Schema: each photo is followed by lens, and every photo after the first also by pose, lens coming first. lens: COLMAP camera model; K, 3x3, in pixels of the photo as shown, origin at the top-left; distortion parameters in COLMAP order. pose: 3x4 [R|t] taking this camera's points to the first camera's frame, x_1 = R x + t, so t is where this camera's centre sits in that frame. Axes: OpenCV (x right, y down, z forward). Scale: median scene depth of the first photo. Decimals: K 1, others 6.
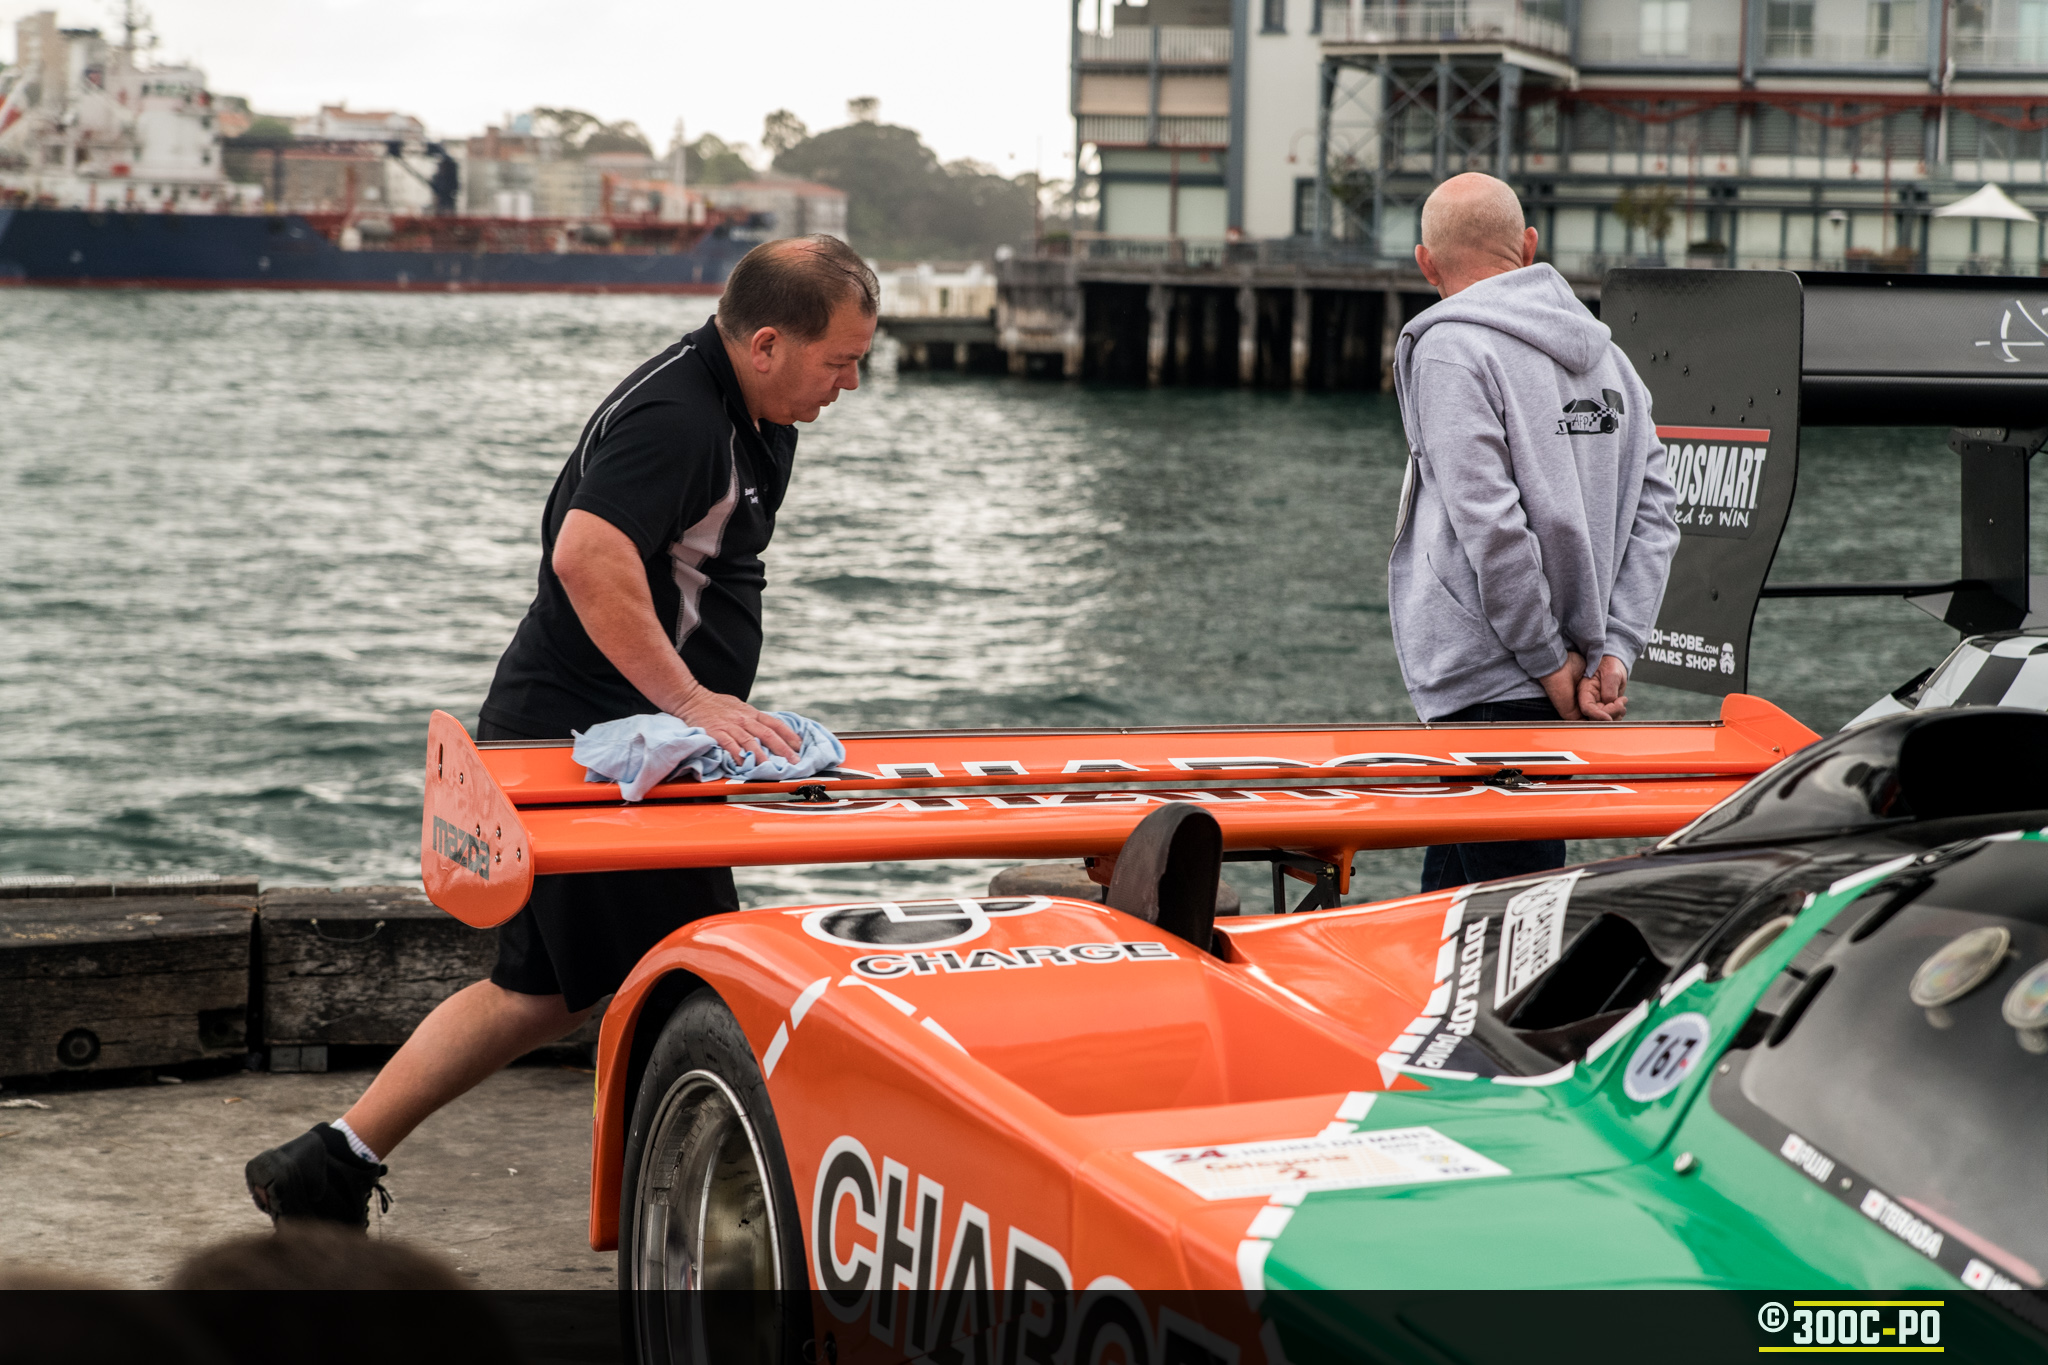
lens RADIAL K [[4225.2, 0, 1024.0], [0, 4225.2, 683.4], [0, 0, 1]] dist [0.032790, 0.000000]
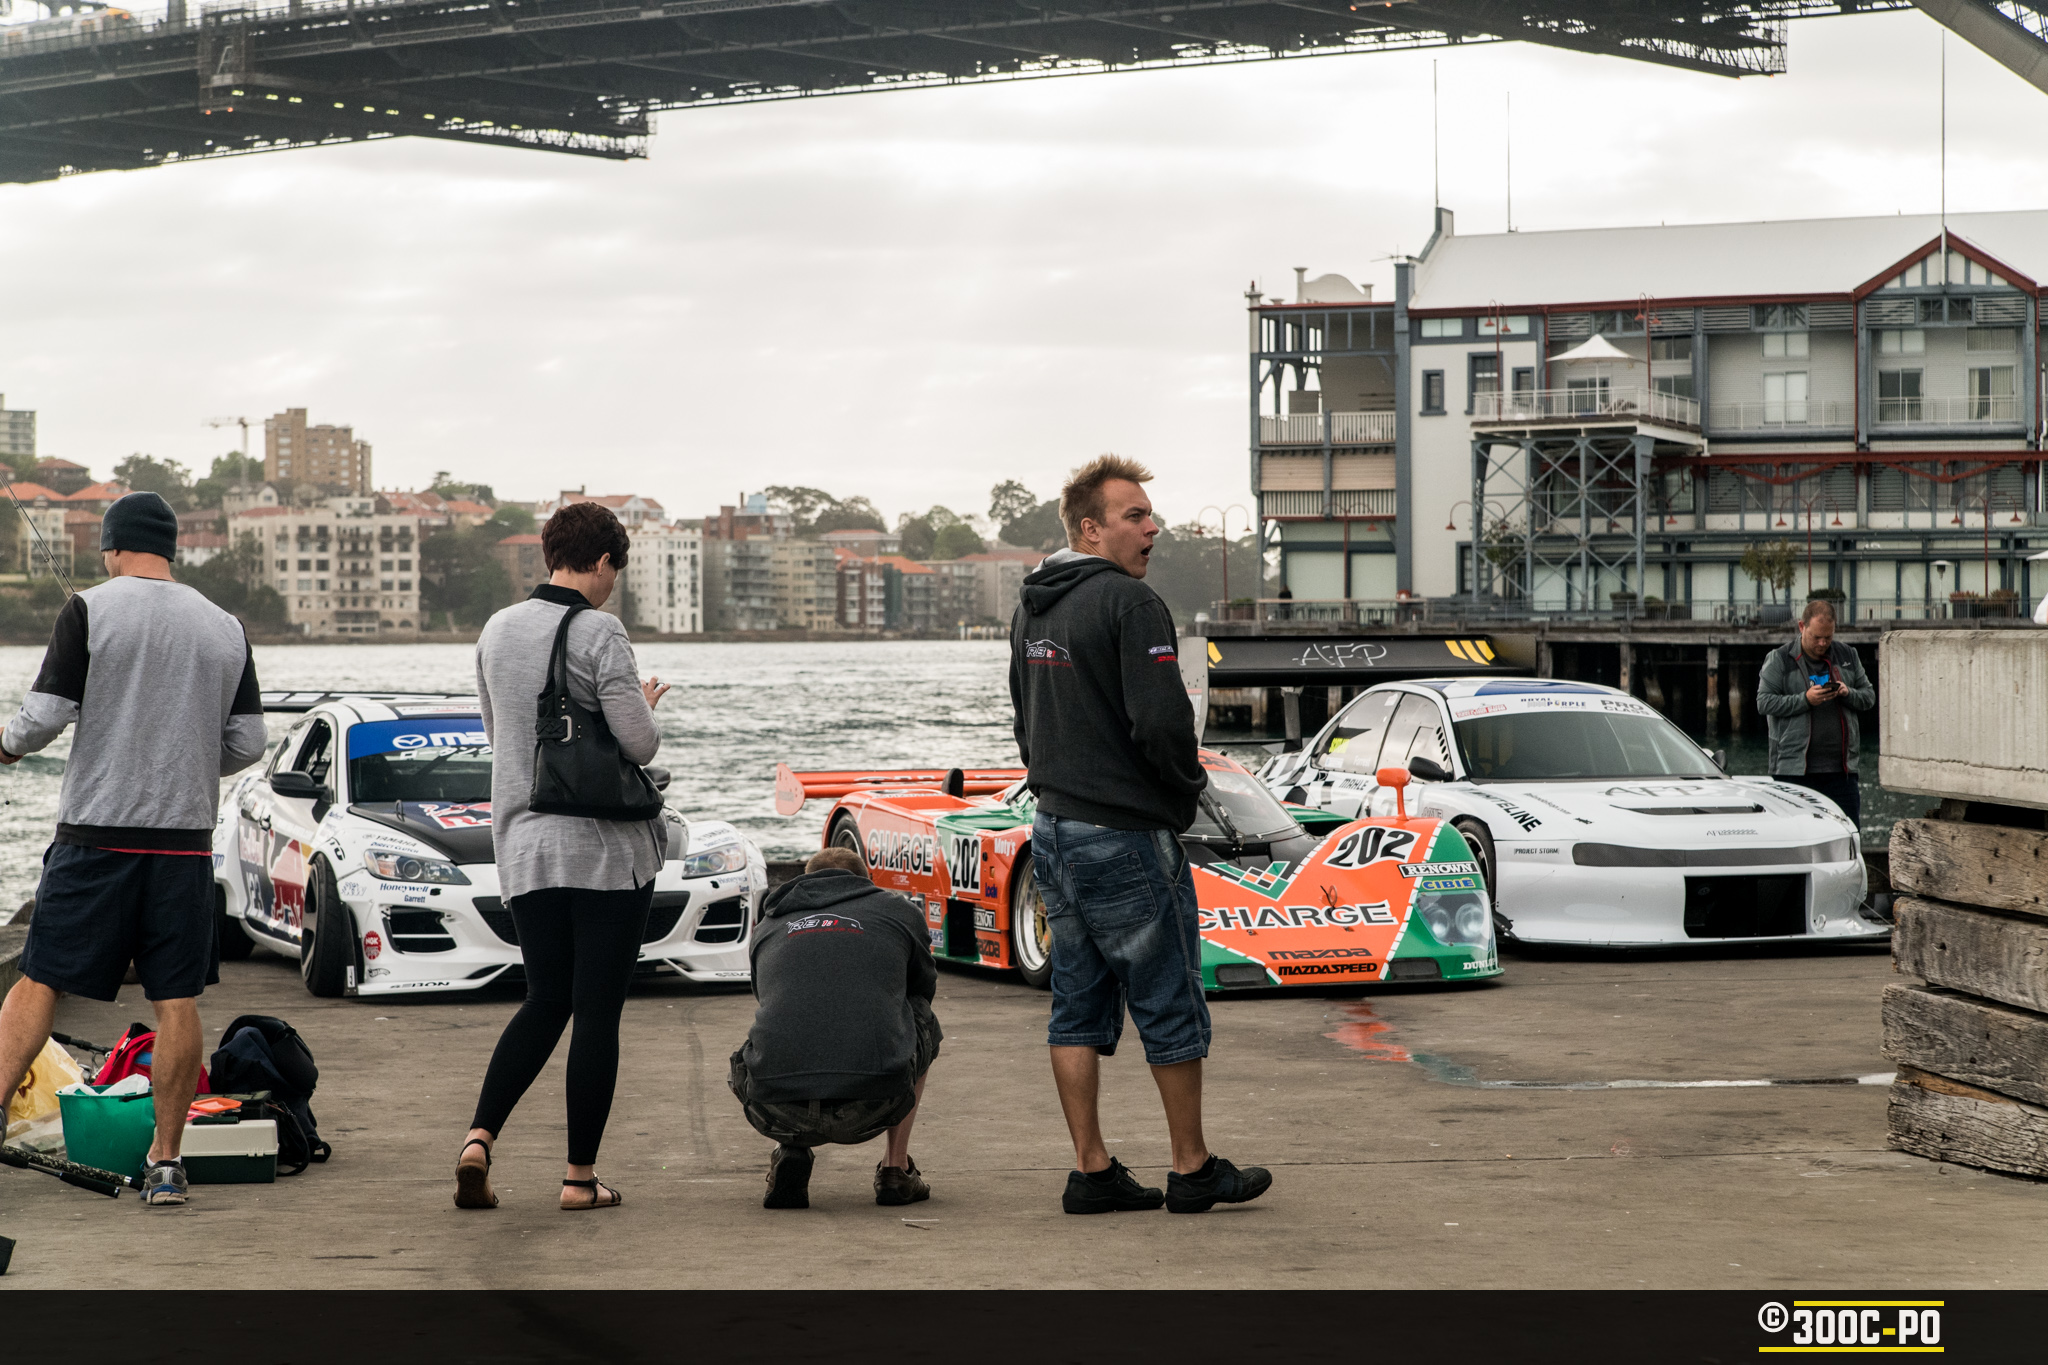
lens RADIAL K [[4225.2, 0, 1023.6], [0, 4225.2, 677.8], [0, 0, 1]] dist [0.032790, 0.000000]
pose [[0.998060, -0.028761, -0.055222, 0.011307], [0.023839, 0.995851, -0.087816, 0.010253], [0.057519, 0.086330, 0.994605, -0.106229]]
